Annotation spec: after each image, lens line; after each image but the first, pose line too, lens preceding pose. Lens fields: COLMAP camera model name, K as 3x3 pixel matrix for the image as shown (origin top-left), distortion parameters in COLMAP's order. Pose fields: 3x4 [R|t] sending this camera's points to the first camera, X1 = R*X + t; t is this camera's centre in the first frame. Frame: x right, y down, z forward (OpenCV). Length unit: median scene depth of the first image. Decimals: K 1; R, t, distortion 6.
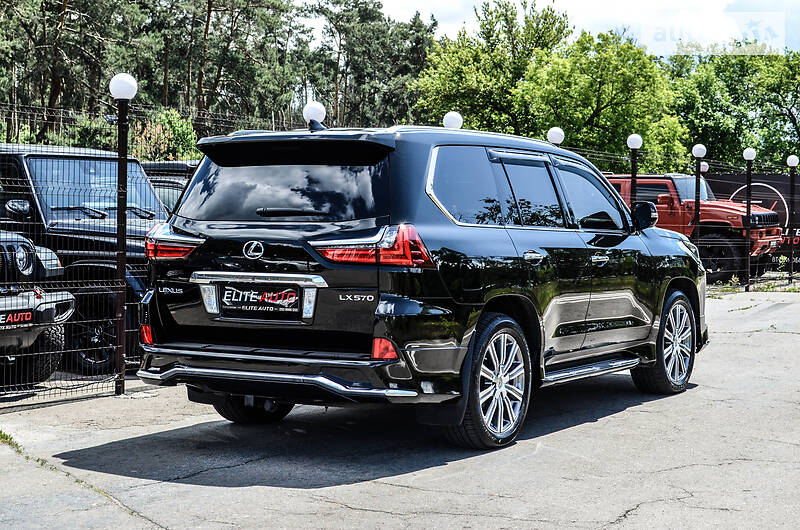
lens RADIAL K [[1523.7, 0, 400.0], [0, 1523.7, 265.0], [0, 0, 1]] dist [0.005335, 0.219855]
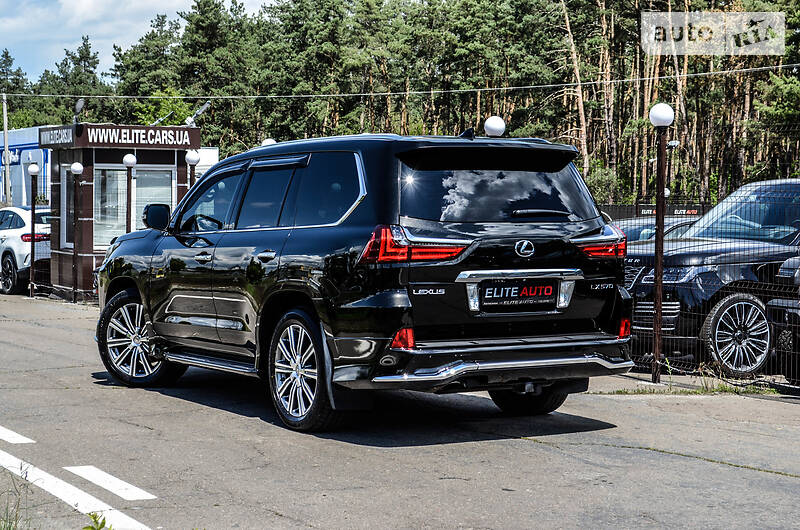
lens RADIAL K [[1582.2, 0, 400.0], [0, 1582.2, 265.0], [0, 0, 1]] dist [-0.013584, 0.102584]
pose [[0.478289, -0.047547, 0.876915, -0.869287], [0.022448, 0.998869, 0.041916, -0.036647], [-0.877916, -0.000363, 0.478815, 0.415192]]
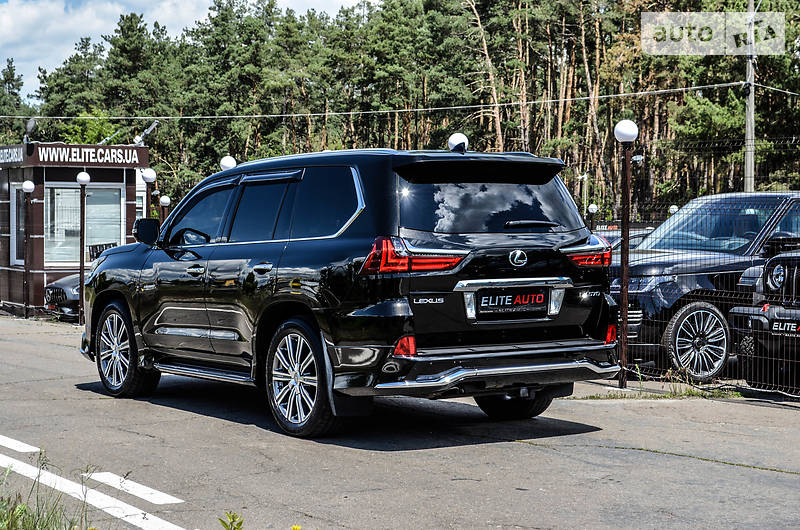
lens RADIAL K [[1534.3, 0, 400.0], [0, 1534.3, 265.0], [0, 0, 1]] dist [0.007275, -0.086216]
pose [[0.429219, -0.041258, 0.902258, -0.894637], [0.027115, 0.999094, 0.032787, -0.034555], [-0.902793, 0.010392, 0.429949, 0.455181]]
